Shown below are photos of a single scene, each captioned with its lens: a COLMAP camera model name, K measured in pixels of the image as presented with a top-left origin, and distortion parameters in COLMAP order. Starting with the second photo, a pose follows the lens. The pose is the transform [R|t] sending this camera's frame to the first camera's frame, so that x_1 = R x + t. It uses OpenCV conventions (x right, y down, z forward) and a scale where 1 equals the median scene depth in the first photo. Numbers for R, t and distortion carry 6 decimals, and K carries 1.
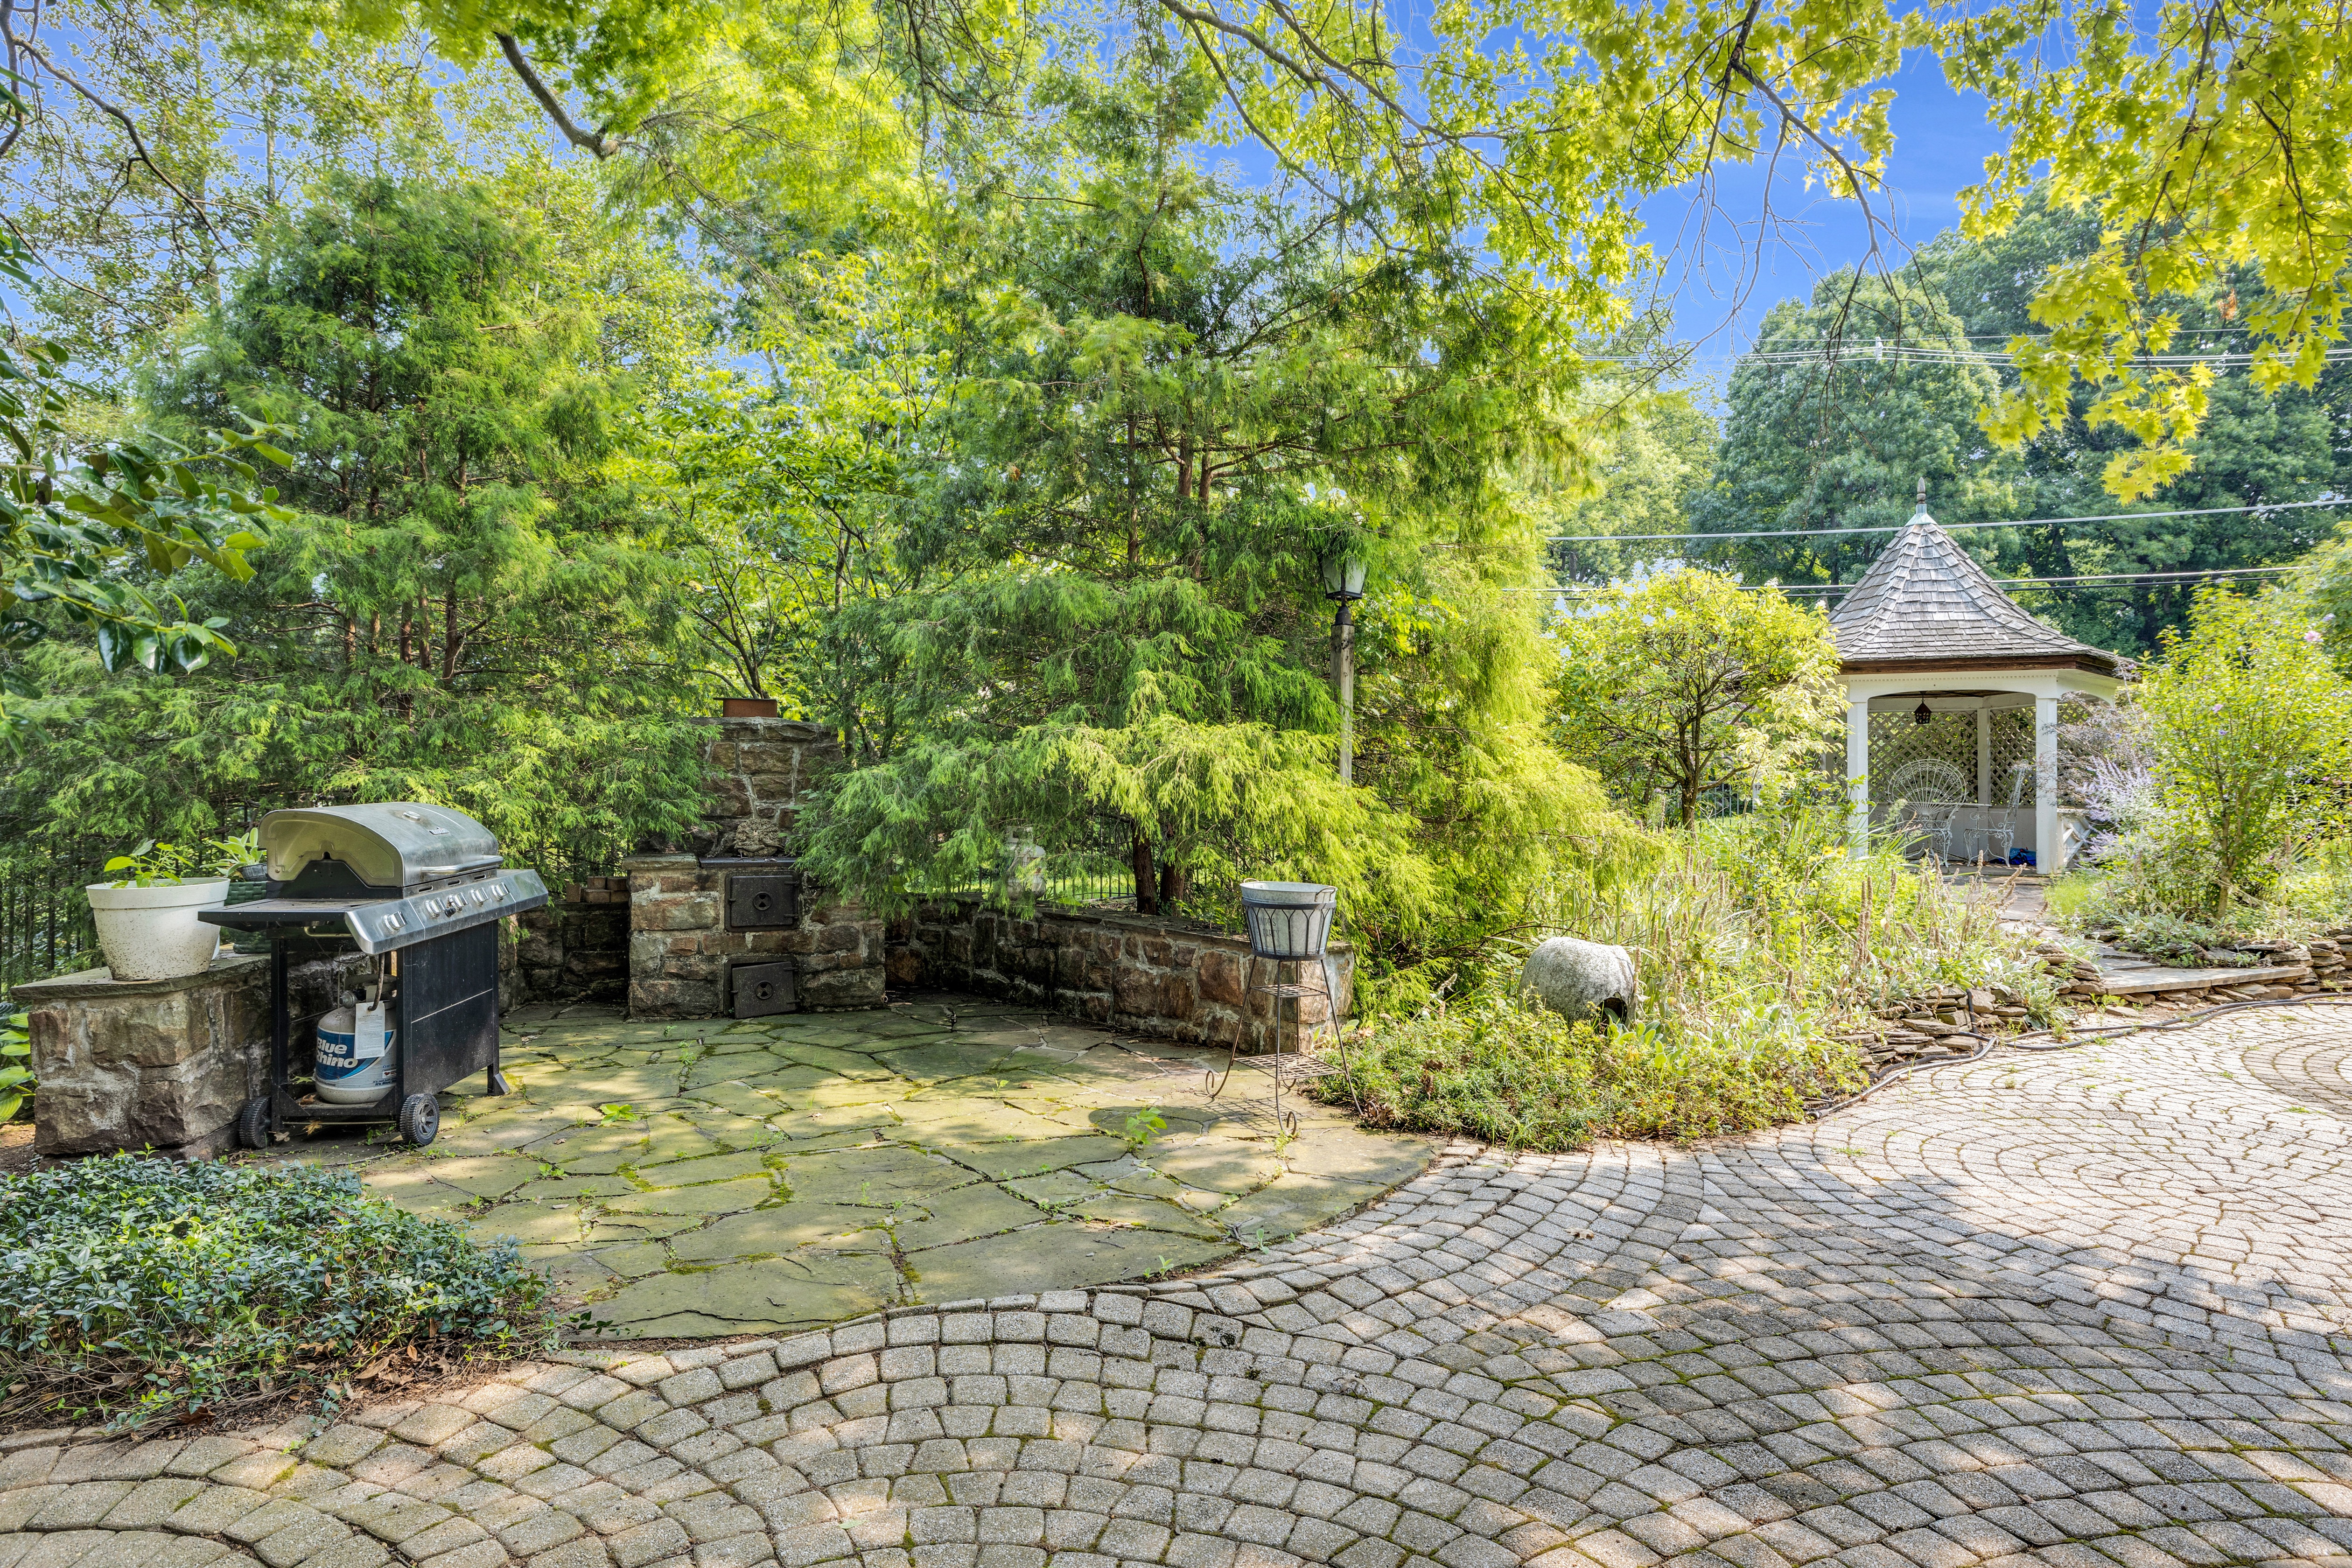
lens RADIAL K [[1253.5, 0, 1174.0], [0, 1253.5, 756.6], [0, 0, 1]] dist [0.000502, 0.000431]
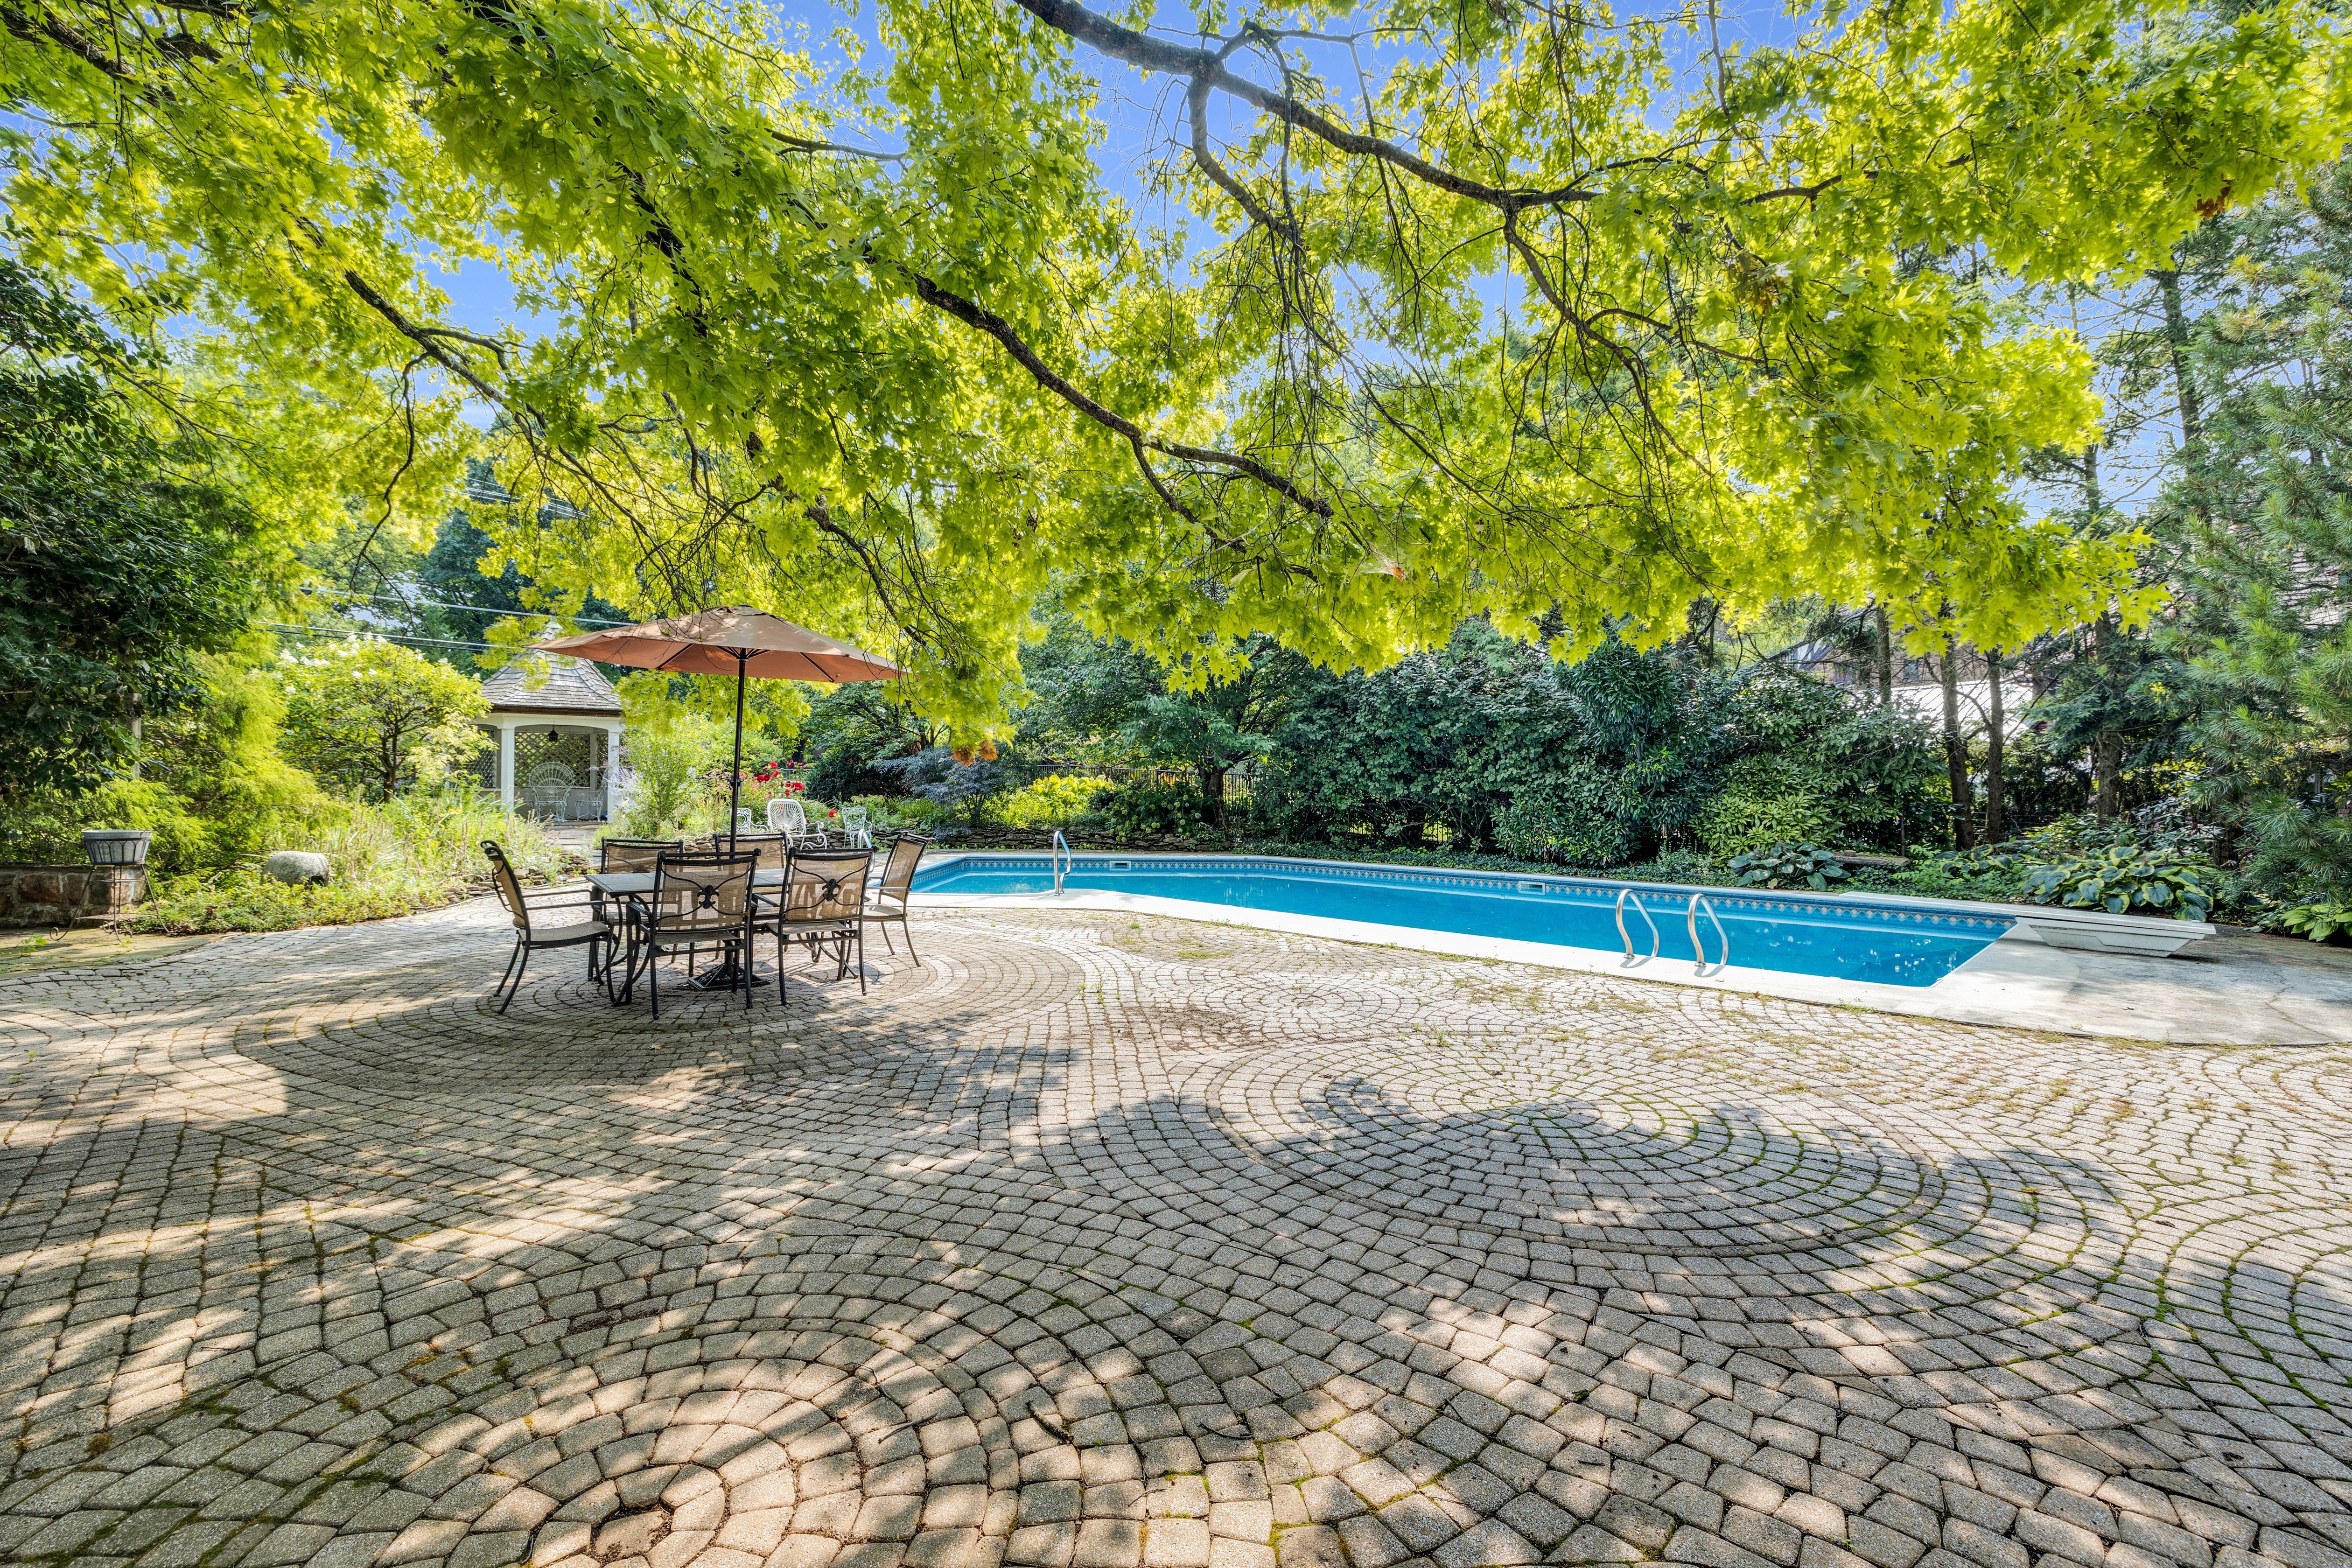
lens RADIAL K [[969.5, 0, 1176.0], [0, 969.5, 784.0], [0, 0, 1]] dist [0.000649, 0.000274]
pose [[0.503634, -0.002126, 0.863915, -0.167343], [-0.029482, 0.999372, 0.019646, -0.023431], [-0.863414, -0.035365, 0.503255, -0.533829]]
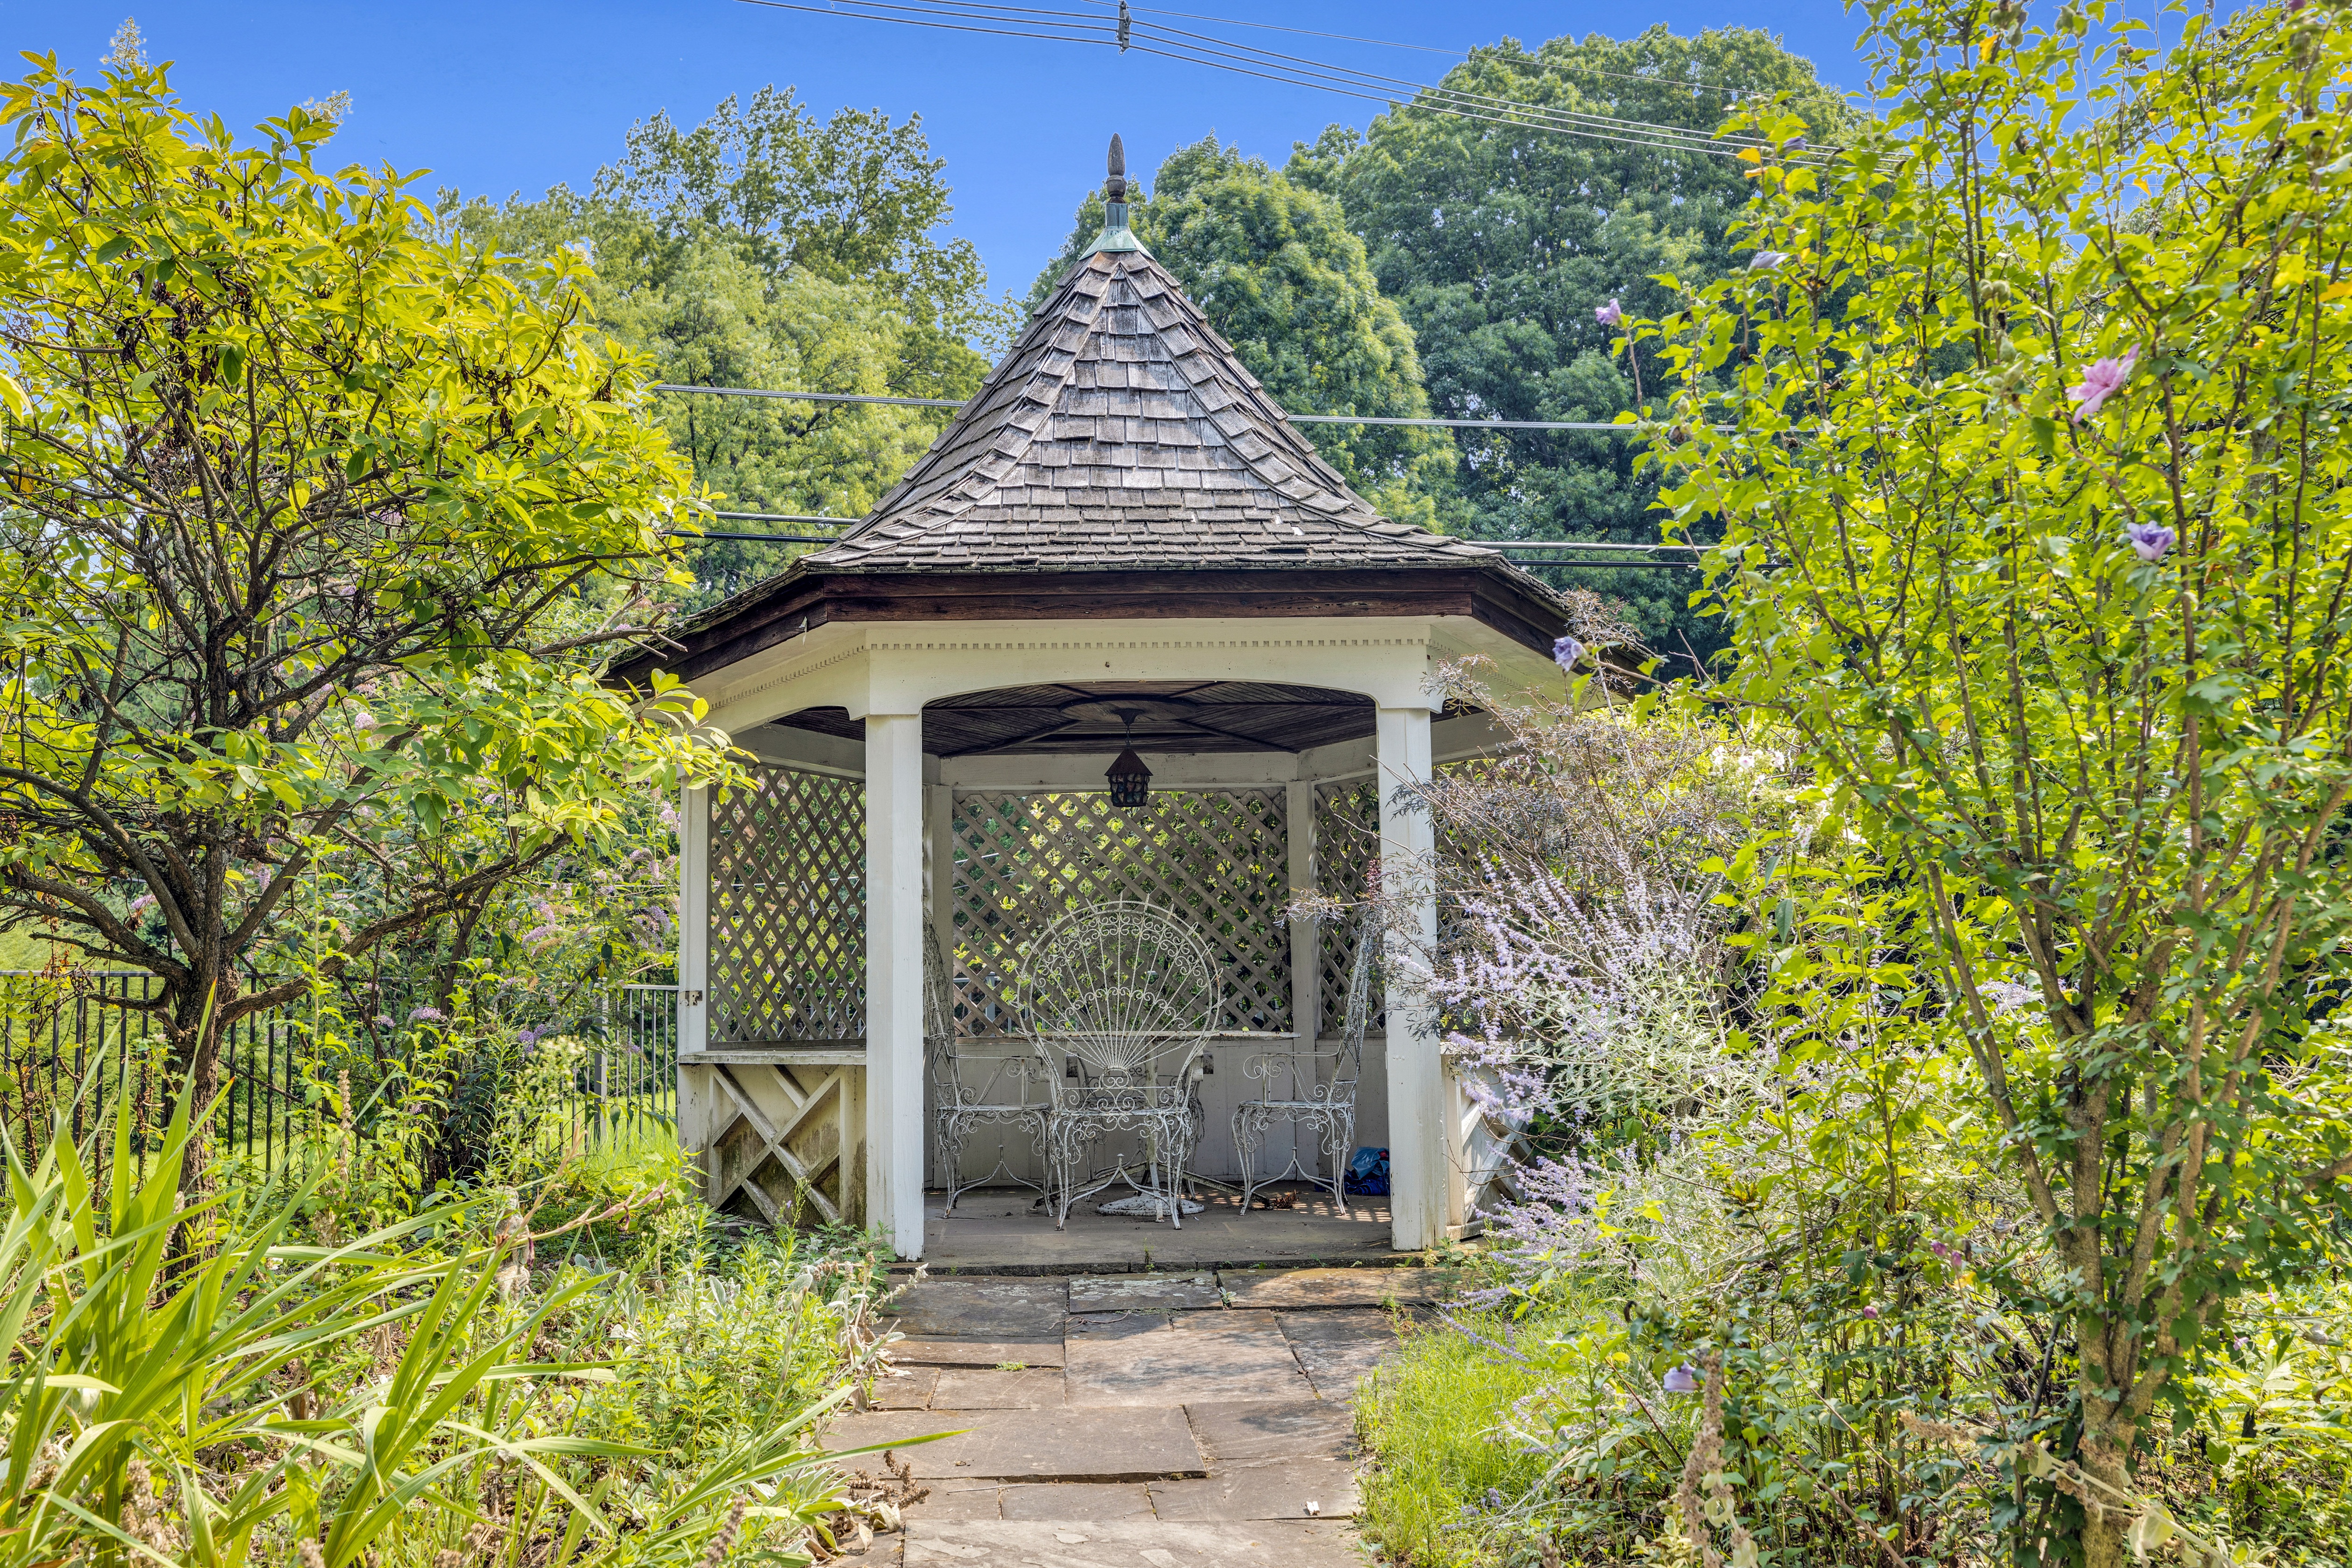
lens RADIAL K [[1929.2, 0, 1176.0], [0, 1929.2, 784.0], [0, 0, 1]] dist [0.000363, 0.000775]
pose [[0.908096, 0.020108, 0.418280, 0.462682], [0.019449, 0.995743, -0.090094, 0.020022], [-0.418311, 0.089949, 0.903839, 0.610845]]
